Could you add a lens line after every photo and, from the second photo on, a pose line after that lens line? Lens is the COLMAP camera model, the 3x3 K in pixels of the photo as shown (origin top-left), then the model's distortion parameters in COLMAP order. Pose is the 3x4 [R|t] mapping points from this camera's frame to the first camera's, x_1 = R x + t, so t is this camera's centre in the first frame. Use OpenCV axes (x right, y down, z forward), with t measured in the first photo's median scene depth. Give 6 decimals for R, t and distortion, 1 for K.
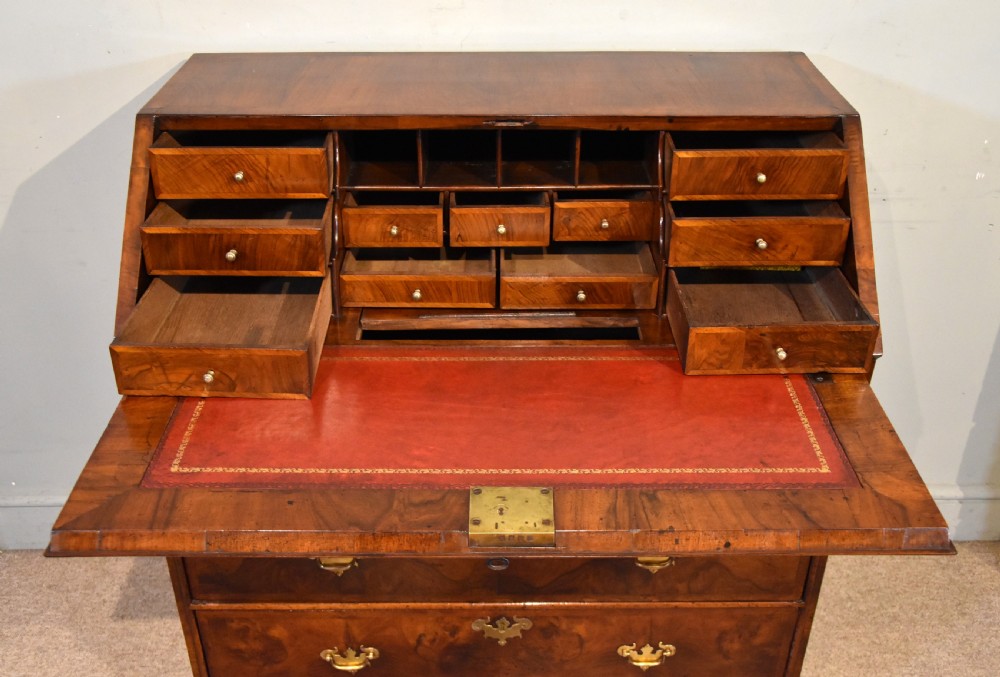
lens RADIAL K [[998.8, 0, 504.1], [0, 998.8, 335.7], [0, 0, 1]] dist [-0.018455, 0.000000]
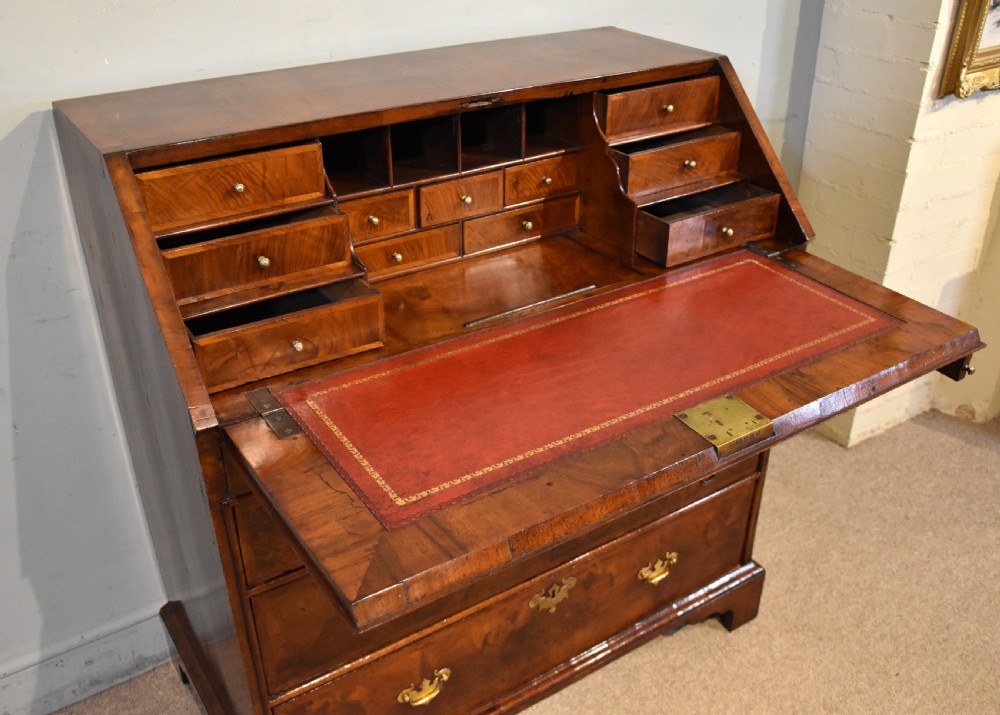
lens RADIAL K [[931.6, 0, 509.3], [0, 931.6, 364.3], [0, 0, 1]] dist [-0.075329, 0.000000]
pose [[0.834723, -0.273269, 0.478082, -0.433653], [0.283192, 0.957602, 0.052912, 0.000963], [-0.472272, 0.091223, 0.876720, 0.159299]]
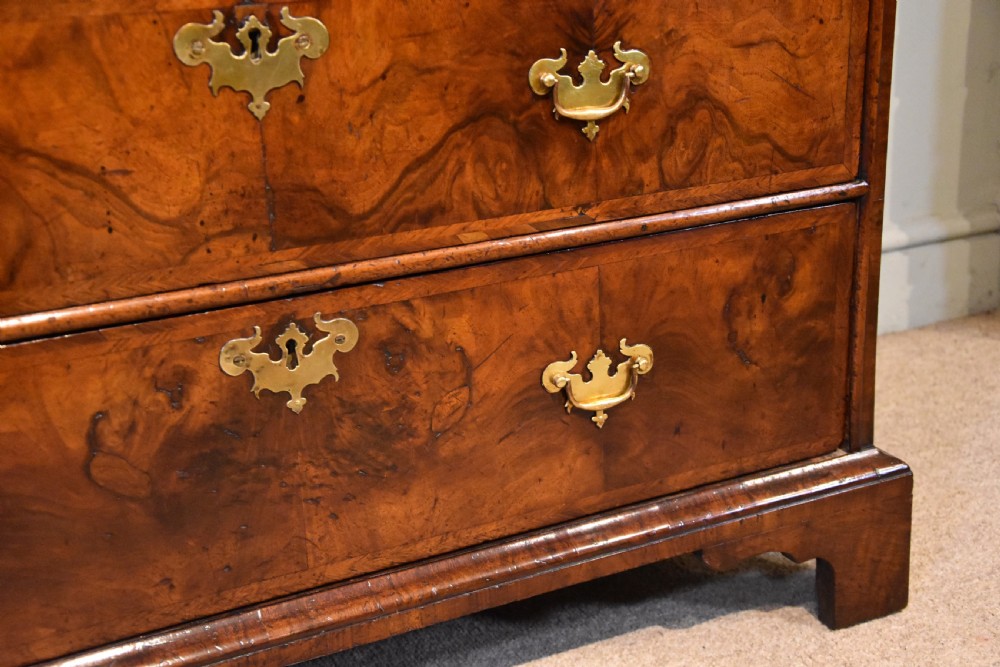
lens RADIAL K [[1364.5, 0, 481.1], [0, 1364.5, 338.9], [0, 0, 1]] dist [0.130282, 0.000000]
pose [[0.909603, -0.175512, 0.376588, -0.145718], [0.253340, 0.952695, -0.167900, 0.403361], [-0.329305, 0.248127, 0.911039, 0.446349]]
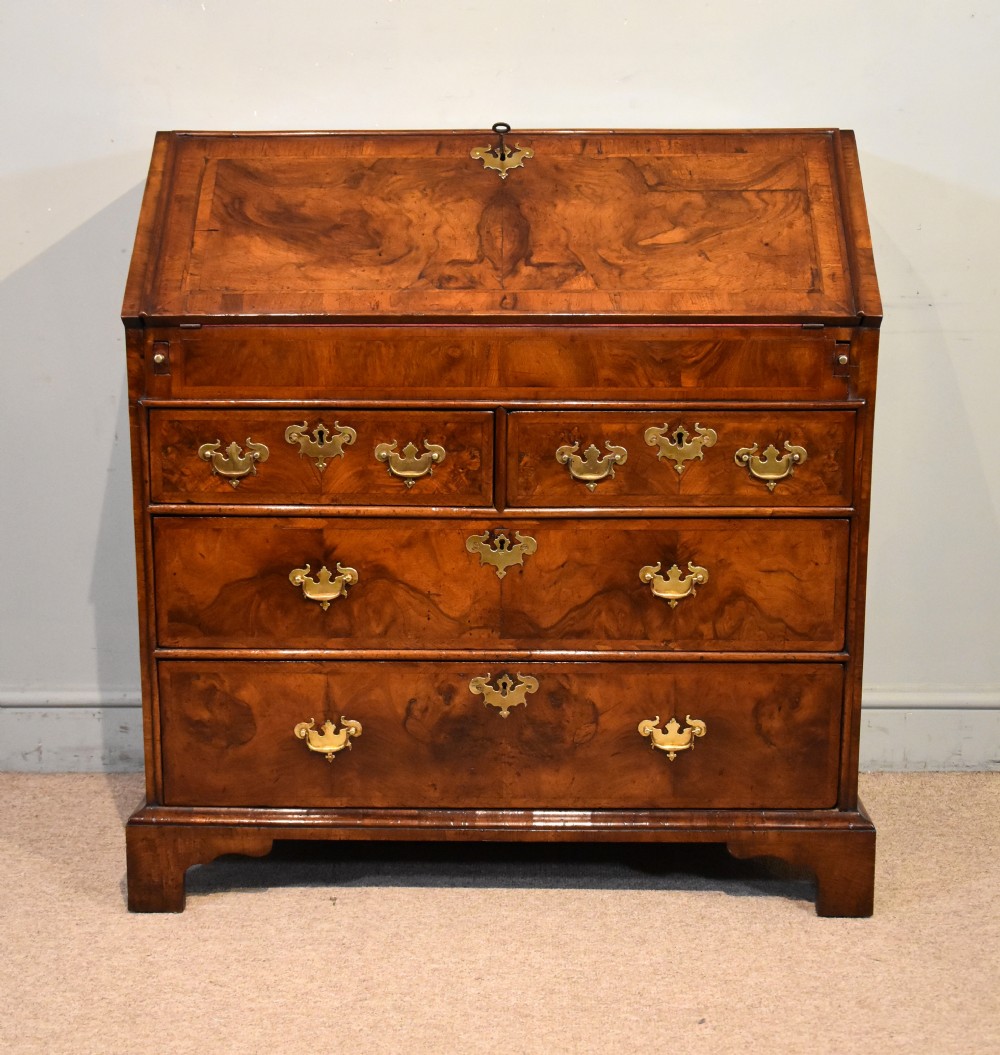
lens RADIAL K [[1617.7, 0, 494.9], [0, 1617.7, 478.6], [0, 0, 1]] dist [-0.011618, 0.000000]
pose [[0.999589, 0.000483, -0.028674, 0.030233], [-0.010432, 0.937483, -0.347874, 0.613081], [0.026714, 0.348030, 0.937103, -0.394652]]
